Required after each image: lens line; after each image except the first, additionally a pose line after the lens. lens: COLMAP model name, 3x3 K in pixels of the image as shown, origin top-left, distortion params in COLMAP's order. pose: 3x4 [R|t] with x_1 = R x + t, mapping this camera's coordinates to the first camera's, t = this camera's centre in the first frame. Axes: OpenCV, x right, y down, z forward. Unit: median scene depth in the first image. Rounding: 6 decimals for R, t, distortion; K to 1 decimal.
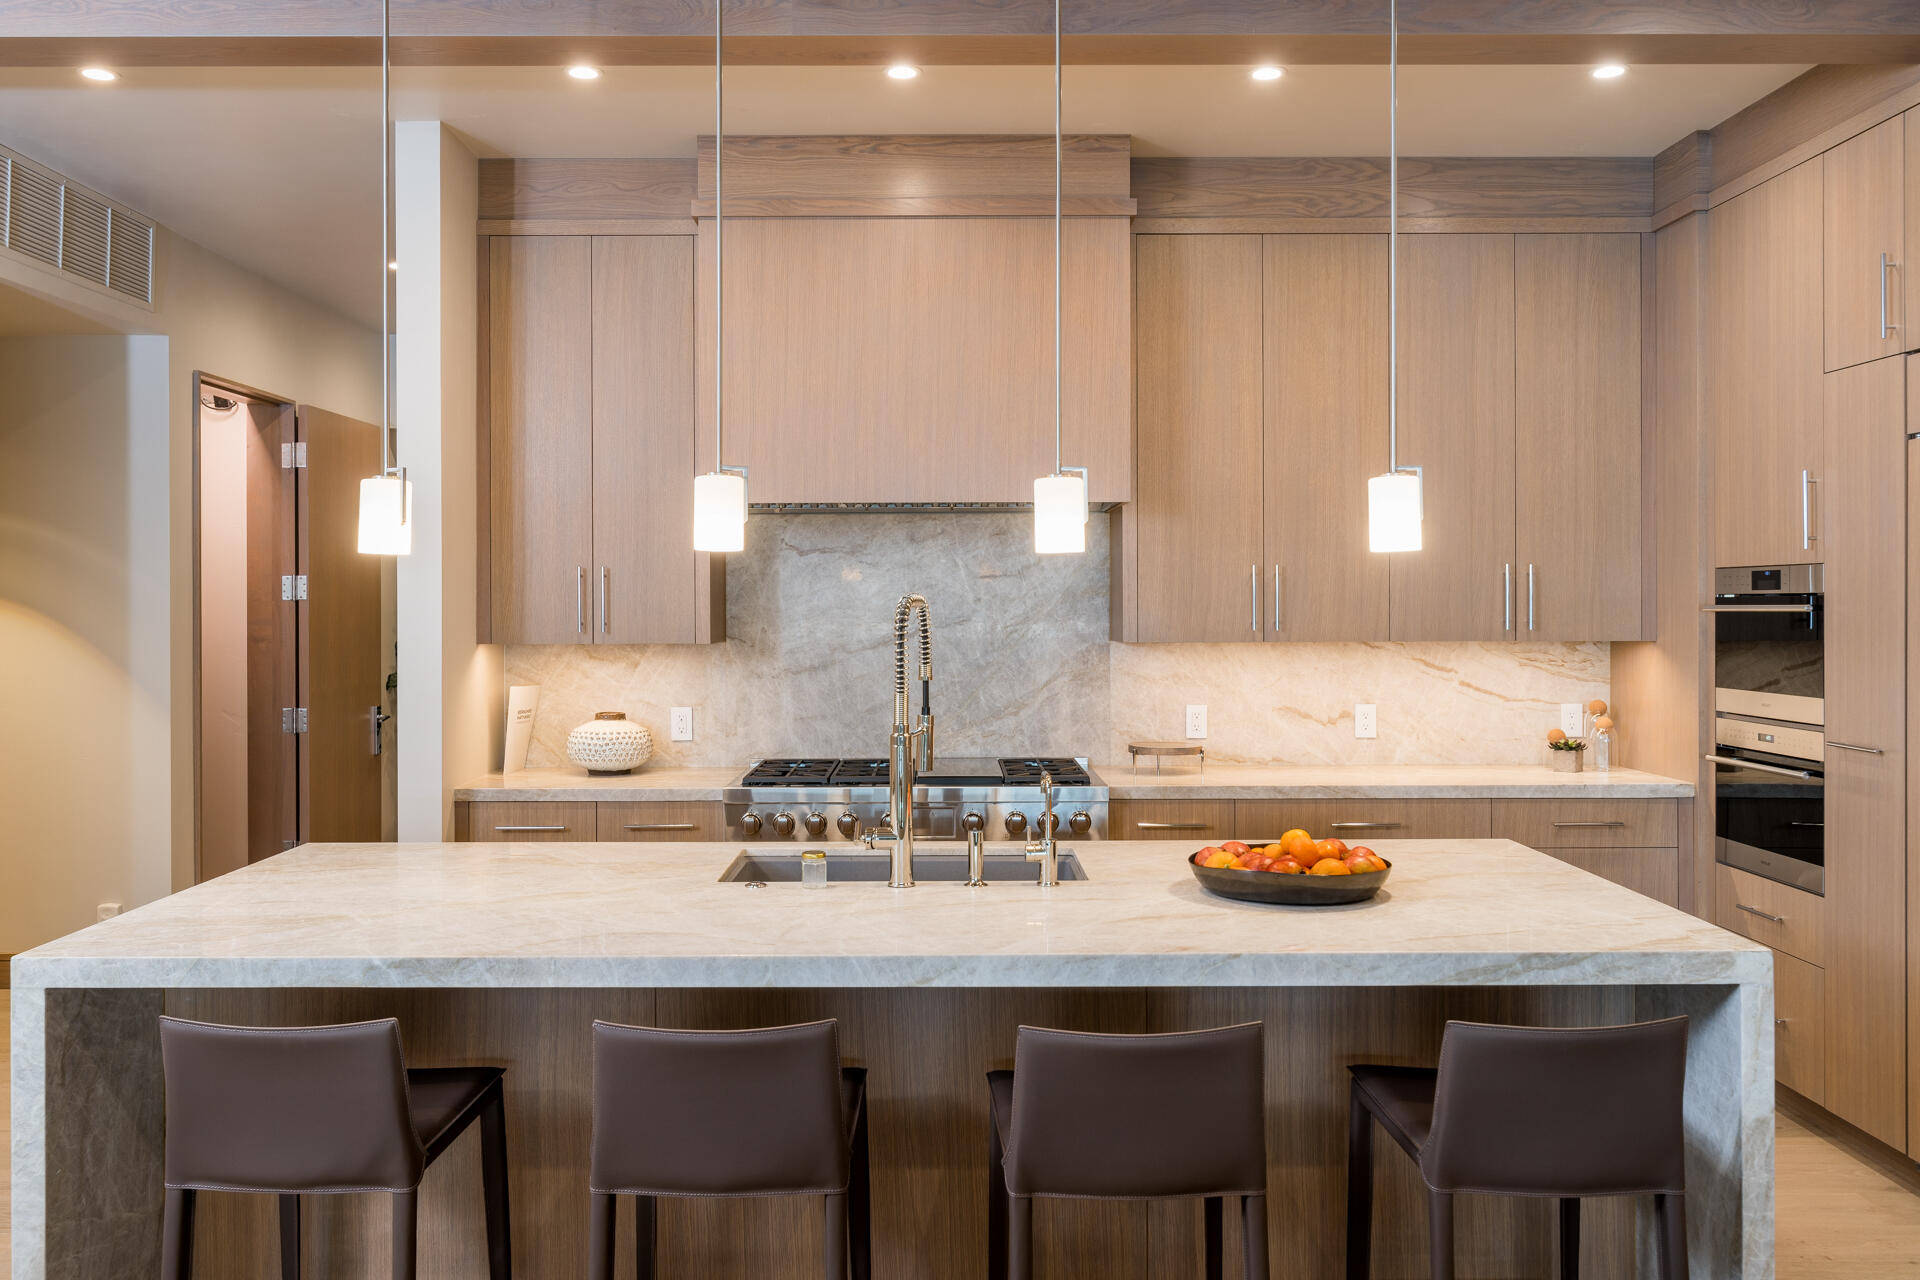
lens RADIAL K [[1543.9, 0, 957.7], [0, 1543.9, 616.1], [0, 0, 1]] dist [0.002478, -0.004517]
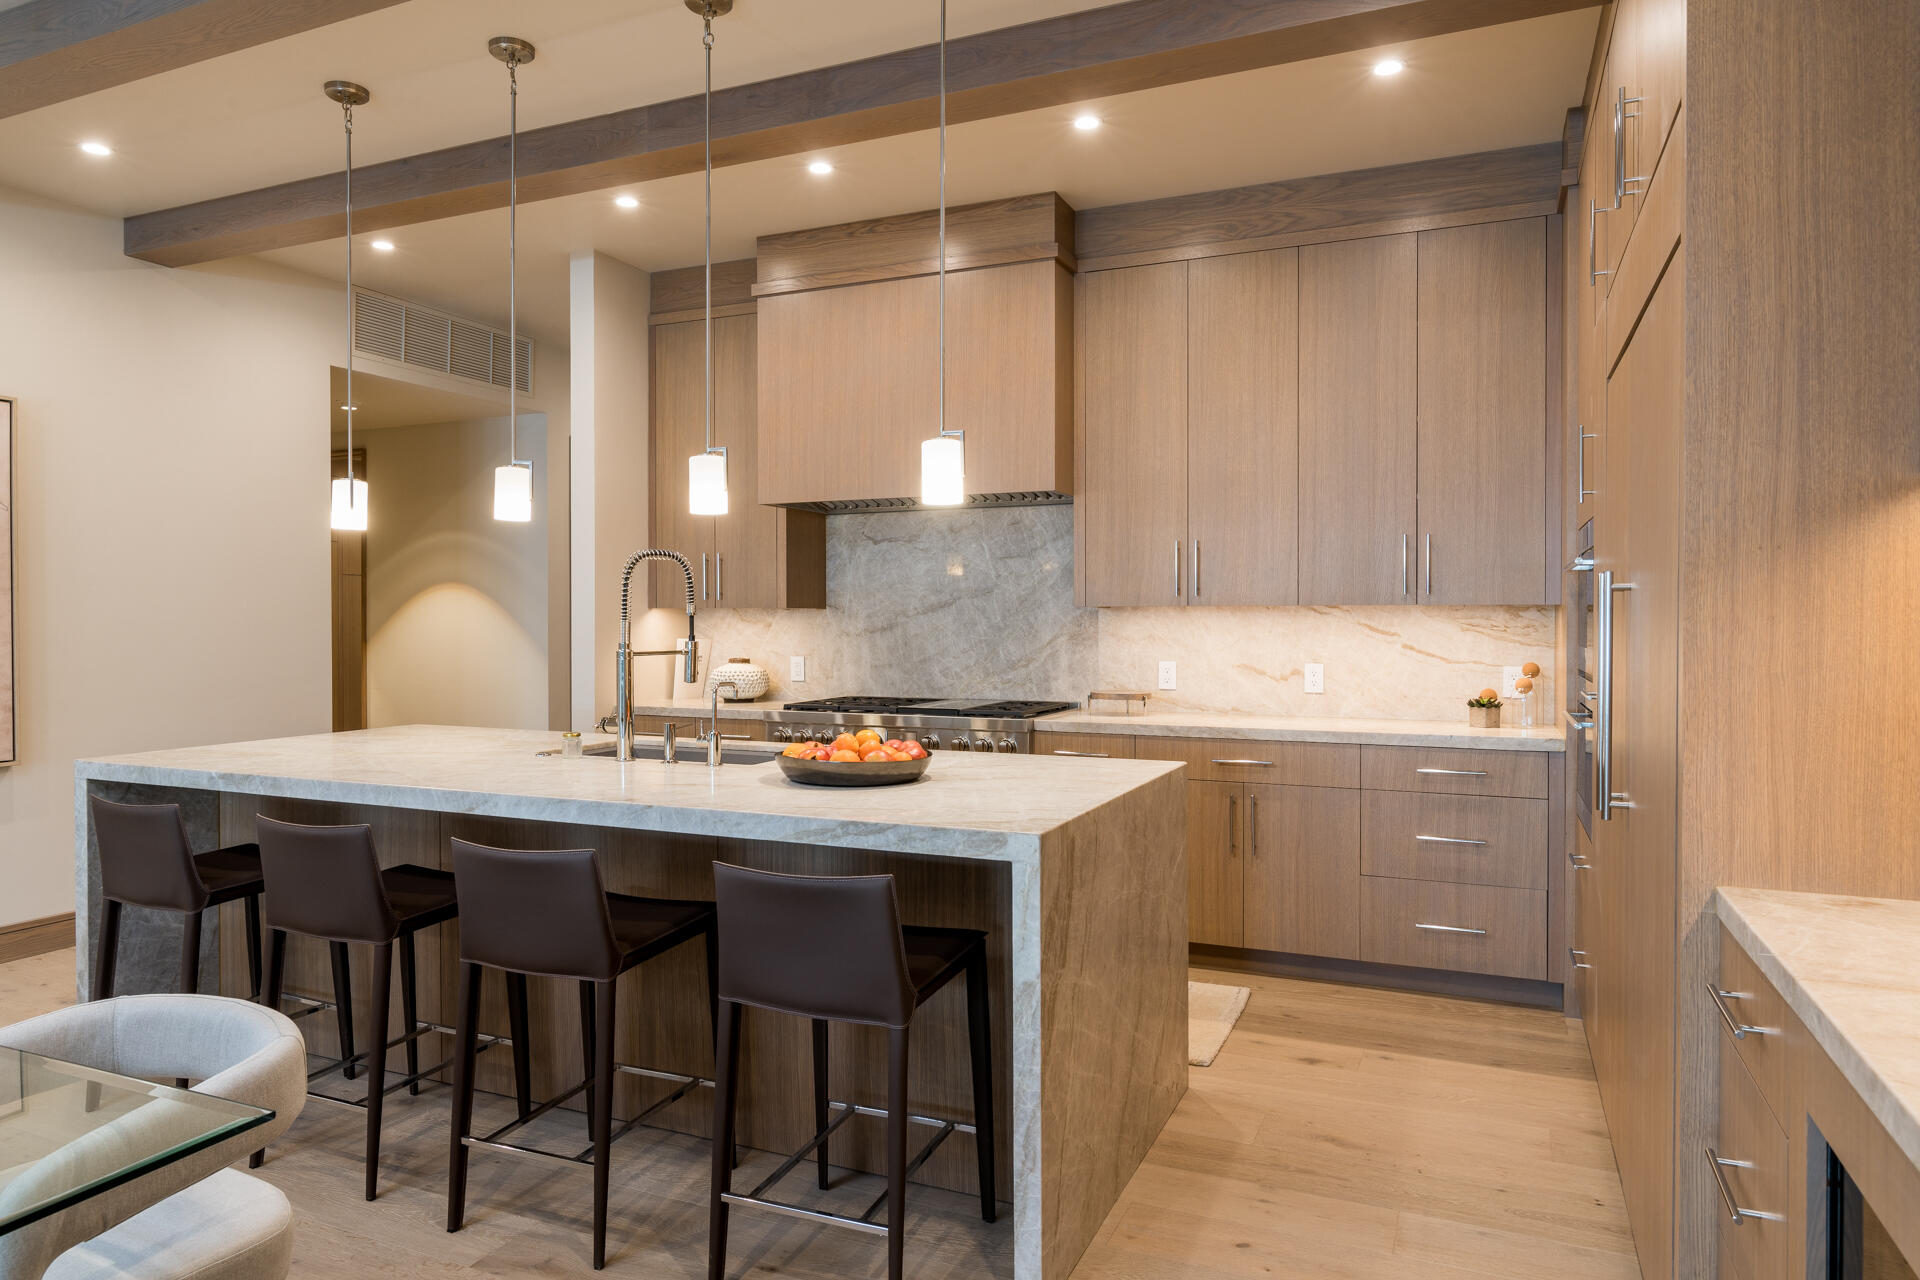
lens RADIAL K [[1195.2, 0, 960.0], [0, 1195.2, 640.0], [0, 0, 1]] dist [0.002930, -0.000380]
pose [[0.912275, 0.009818, -0.409459, 0.405652], [-0.005308, 0.999912, 0.012150, 0.031840], [0.409543, -0.008911, 0.912247, 0.090673]]
